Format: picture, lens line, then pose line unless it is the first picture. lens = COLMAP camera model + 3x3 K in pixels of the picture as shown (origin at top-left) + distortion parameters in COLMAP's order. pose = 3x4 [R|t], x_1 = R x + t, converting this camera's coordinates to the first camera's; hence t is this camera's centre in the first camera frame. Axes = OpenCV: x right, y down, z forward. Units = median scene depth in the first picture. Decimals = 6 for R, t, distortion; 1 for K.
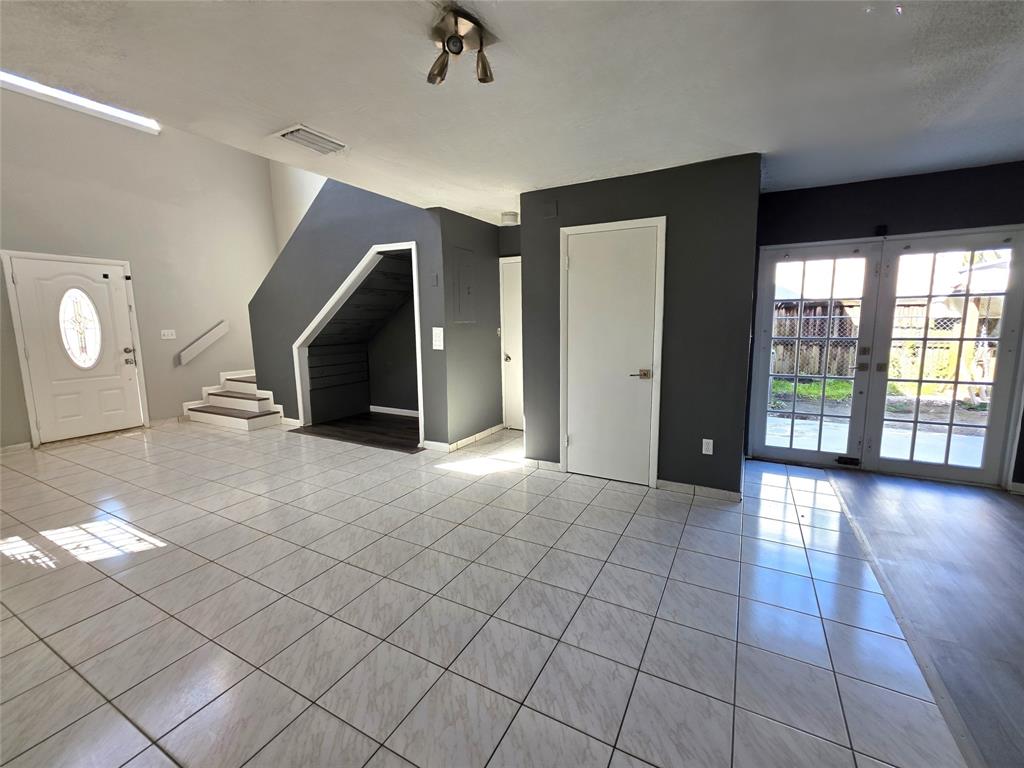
lens RADIAL K [[418.3, 0, 511.7], [0, 418.3, 375.0], [0, 0, 1]] dist [0.003096, -0.000461]
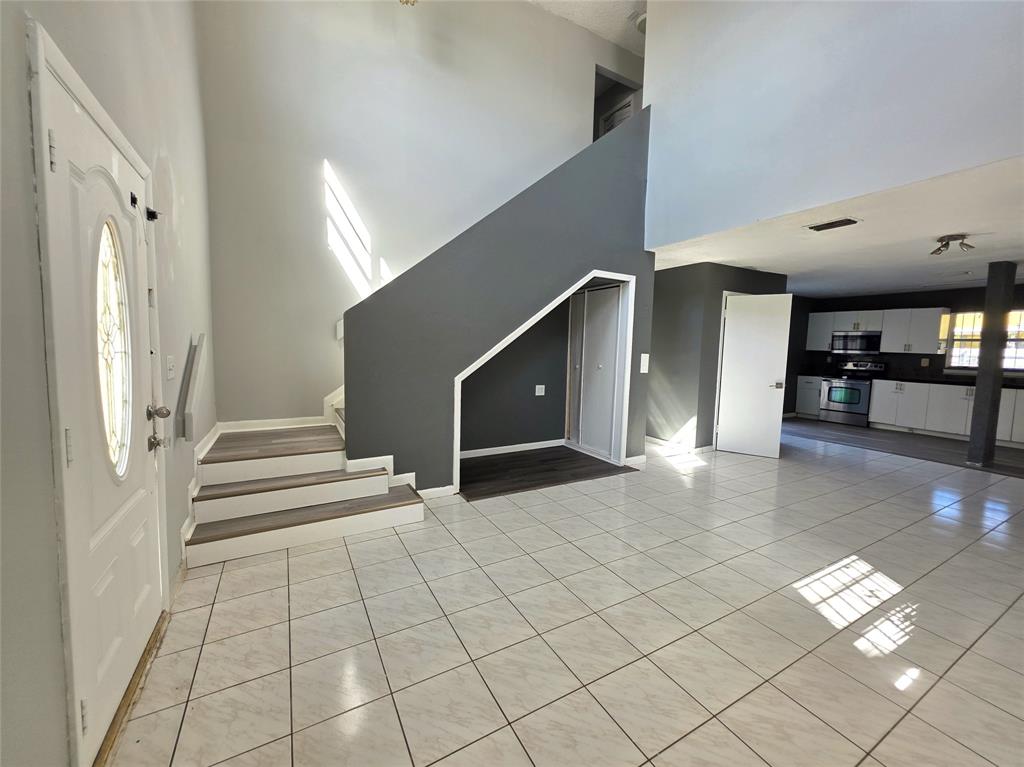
lens RADIAL K [[418.3, 0, 509.2], [0, 418.3, 385.3], [0, 0, 1]] dist [0.003096, -0.000461]
pose [[0.530567, -0.059995, 0.845517, -1.088952], [0.085136, 0.996220, 0.017266, -0.064468], [-0.843357, 0.062823, 0.533669, 0.569980]]
